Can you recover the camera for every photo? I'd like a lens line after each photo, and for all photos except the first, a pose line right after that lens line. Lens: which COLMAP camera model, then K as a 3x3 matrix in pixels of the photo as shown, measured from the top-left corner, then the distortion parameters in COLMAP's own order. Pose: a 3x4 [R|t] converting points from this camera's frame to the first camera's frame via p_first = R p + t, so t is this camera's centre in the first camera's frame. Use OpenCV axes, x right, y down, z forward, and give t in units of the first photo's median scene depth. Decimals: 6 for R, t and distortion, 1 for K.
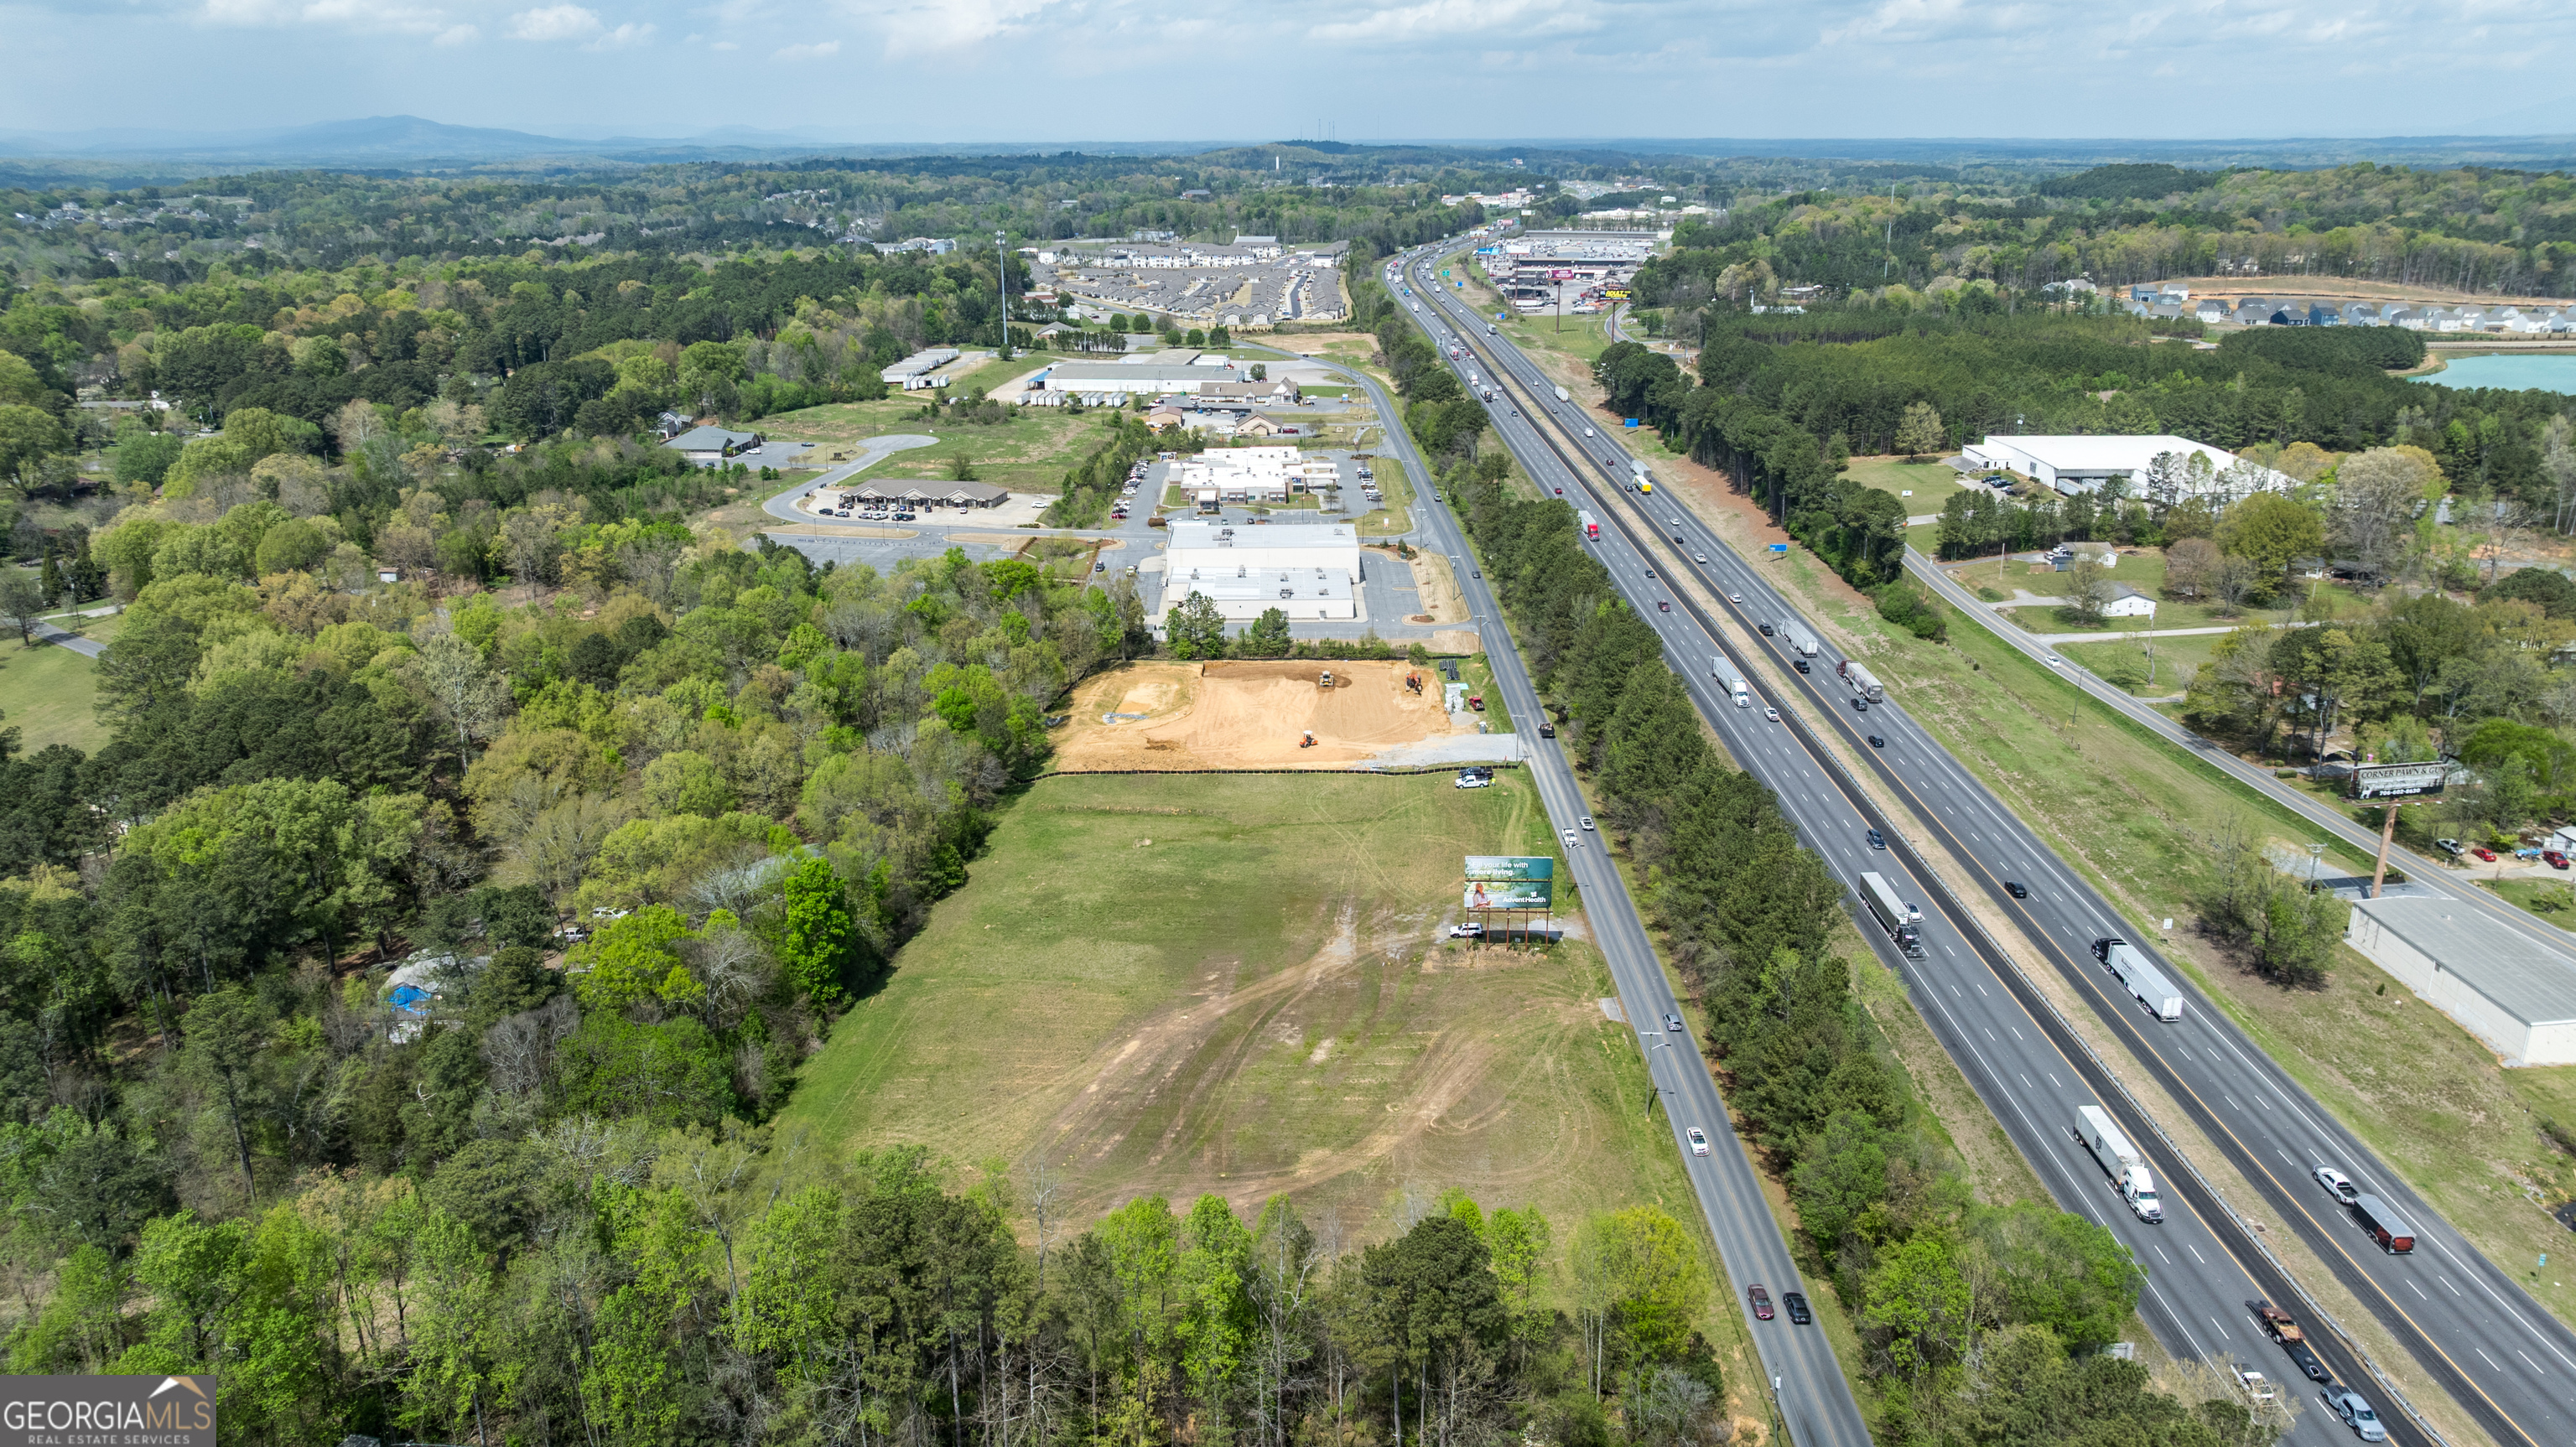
lens RADIAL K [[1758.1, 0, 1288.0], [0, 1758.1, 723.5], [0, 0, 1]] dist [-0.028500, 0.029451]
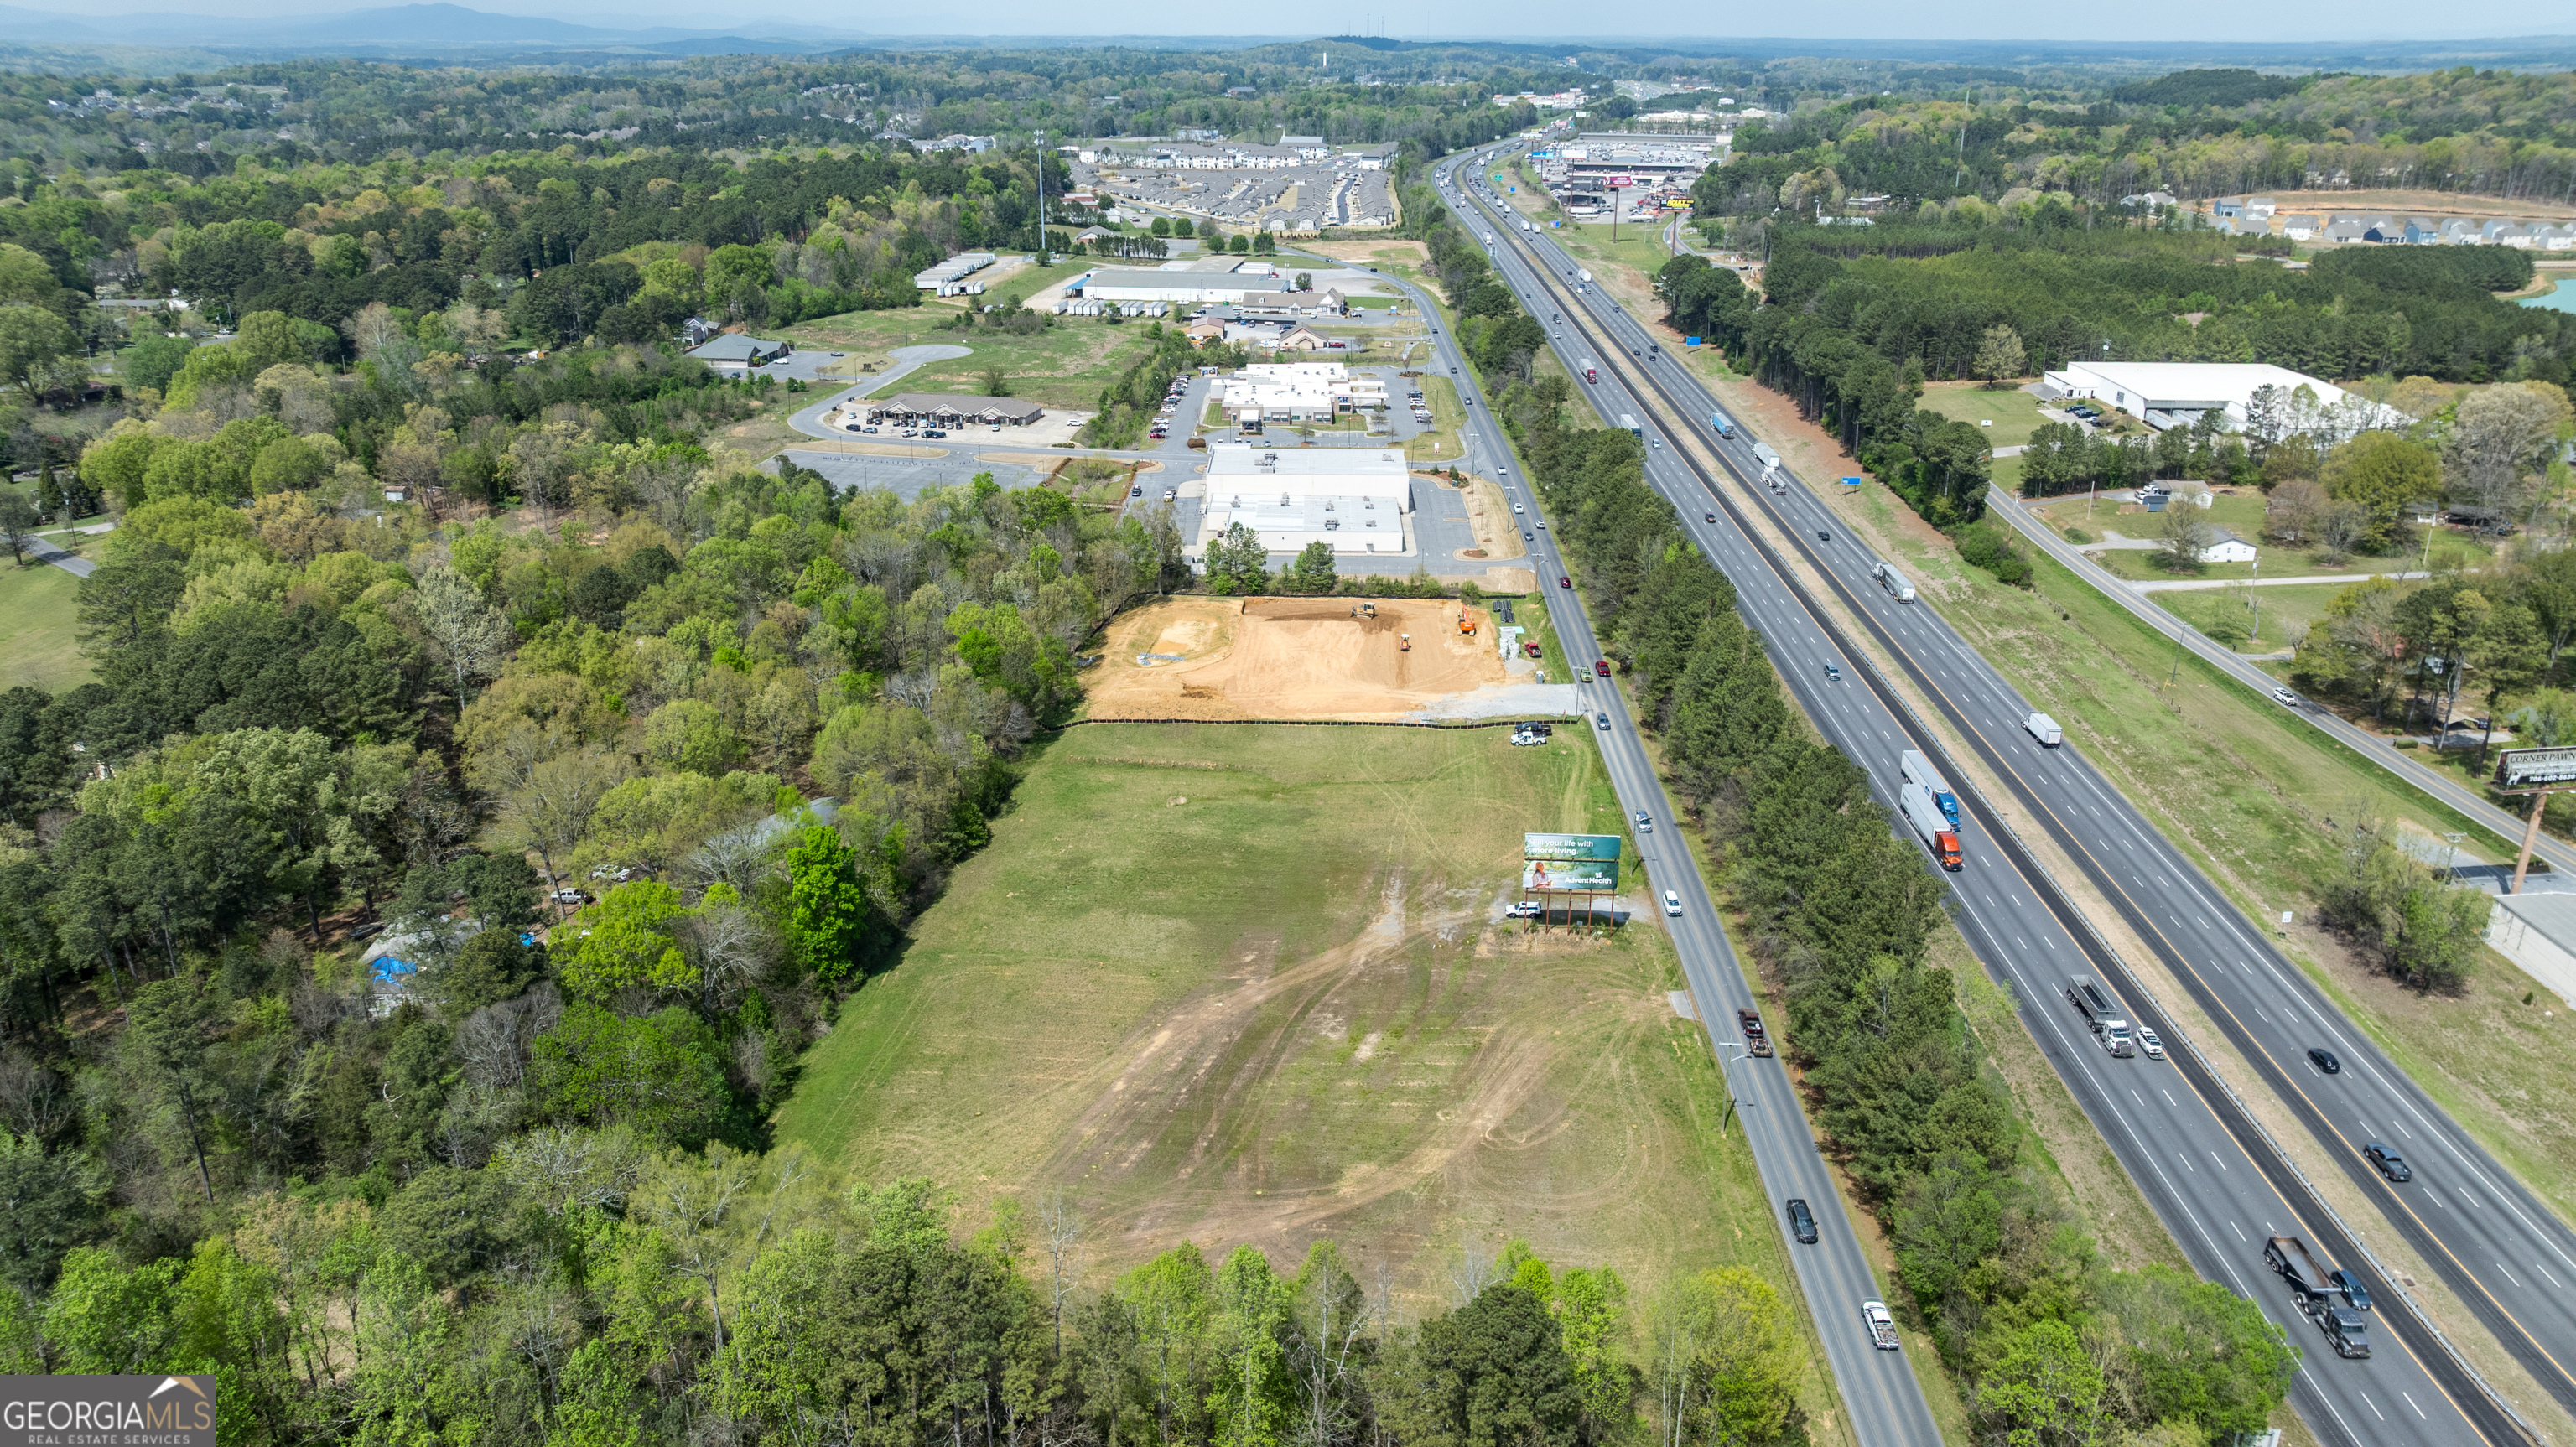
lens RADIAL K [[1764.5, 0, 1288.0], [0, 1764.5, 723.5], [0, 0, 1]] dist [-0.039891, 0.047619]
pose [[0.999650, 0.016304, -0.020820, -0.002994], [-0.015198, 0.998519, 0.052241, -0.015388], [0.021641, -0.051906, 0.998417, 0.041916]]
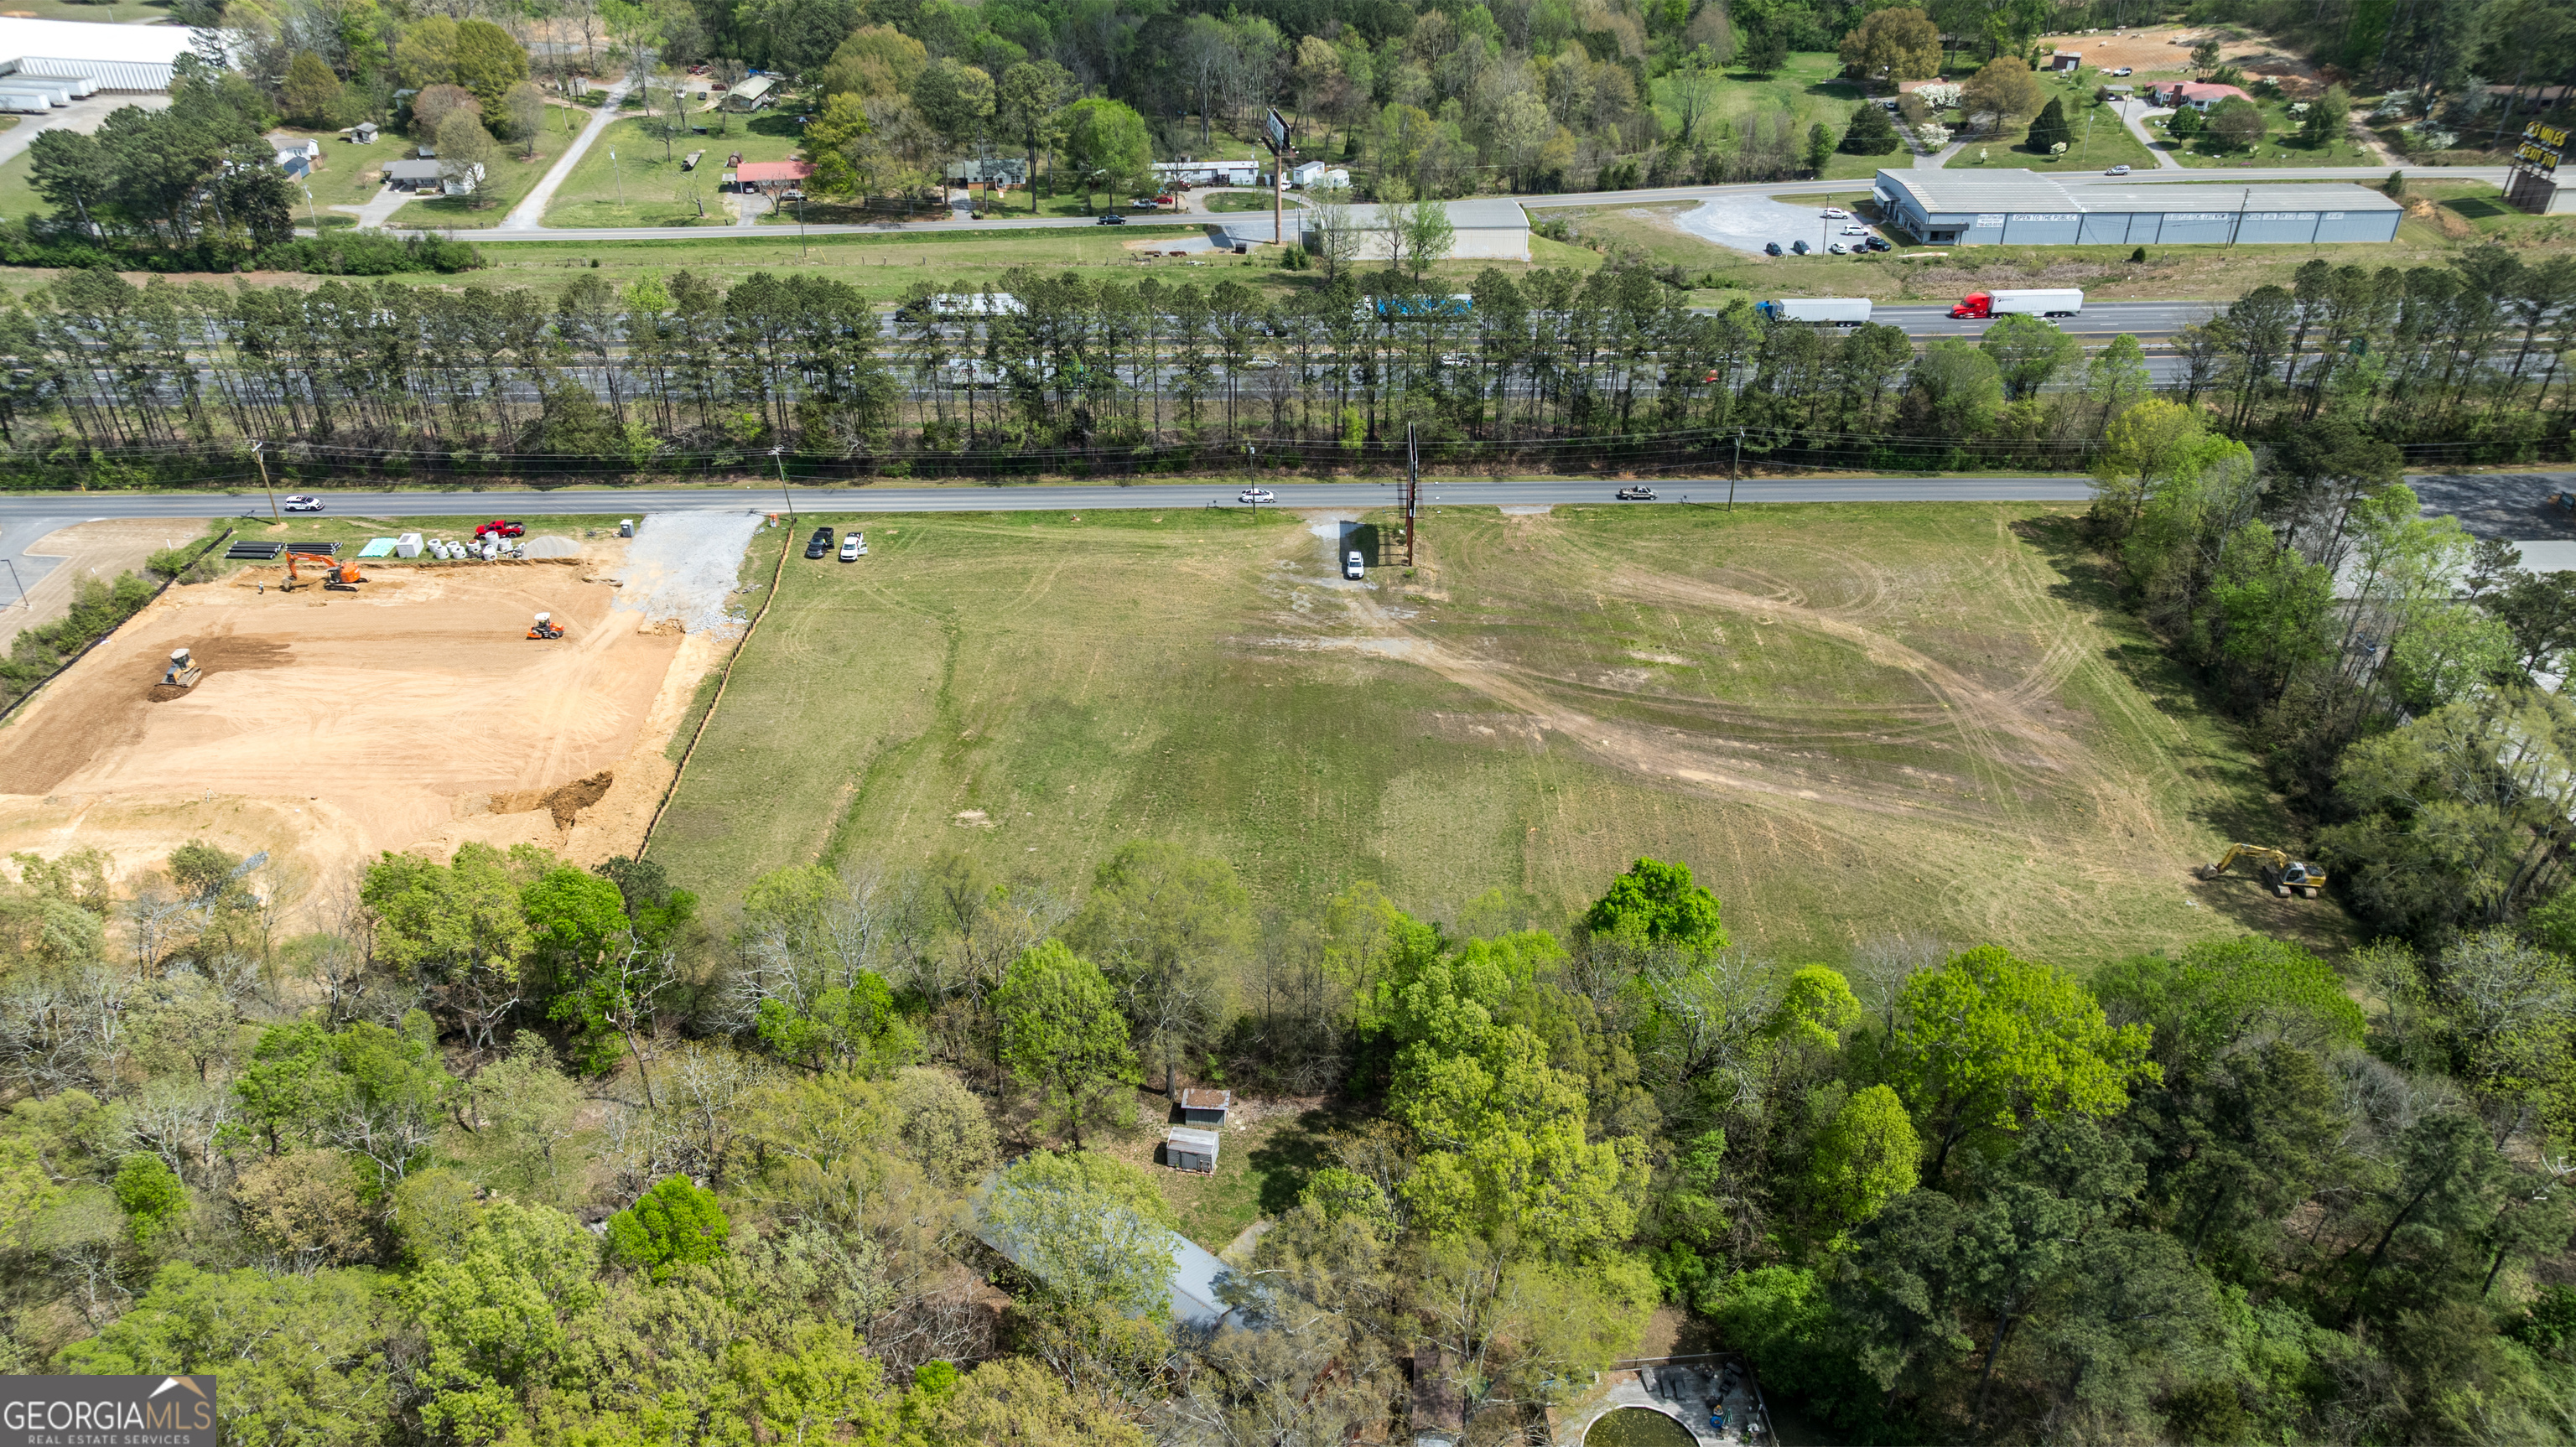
lens RADIAL K [[1764.5, 0, 1288.0], [0, 1764.5, 723.5], [0, 0, 1]] dist [-0.039891, 0.047619]
pose [[-0.012056, -0.526836, 0.849882, -0.374844], [0.316547, 0.804219, 0.503020, -0.146268], [-0.948500, 0.275091, 0.157073, 0.521997]]
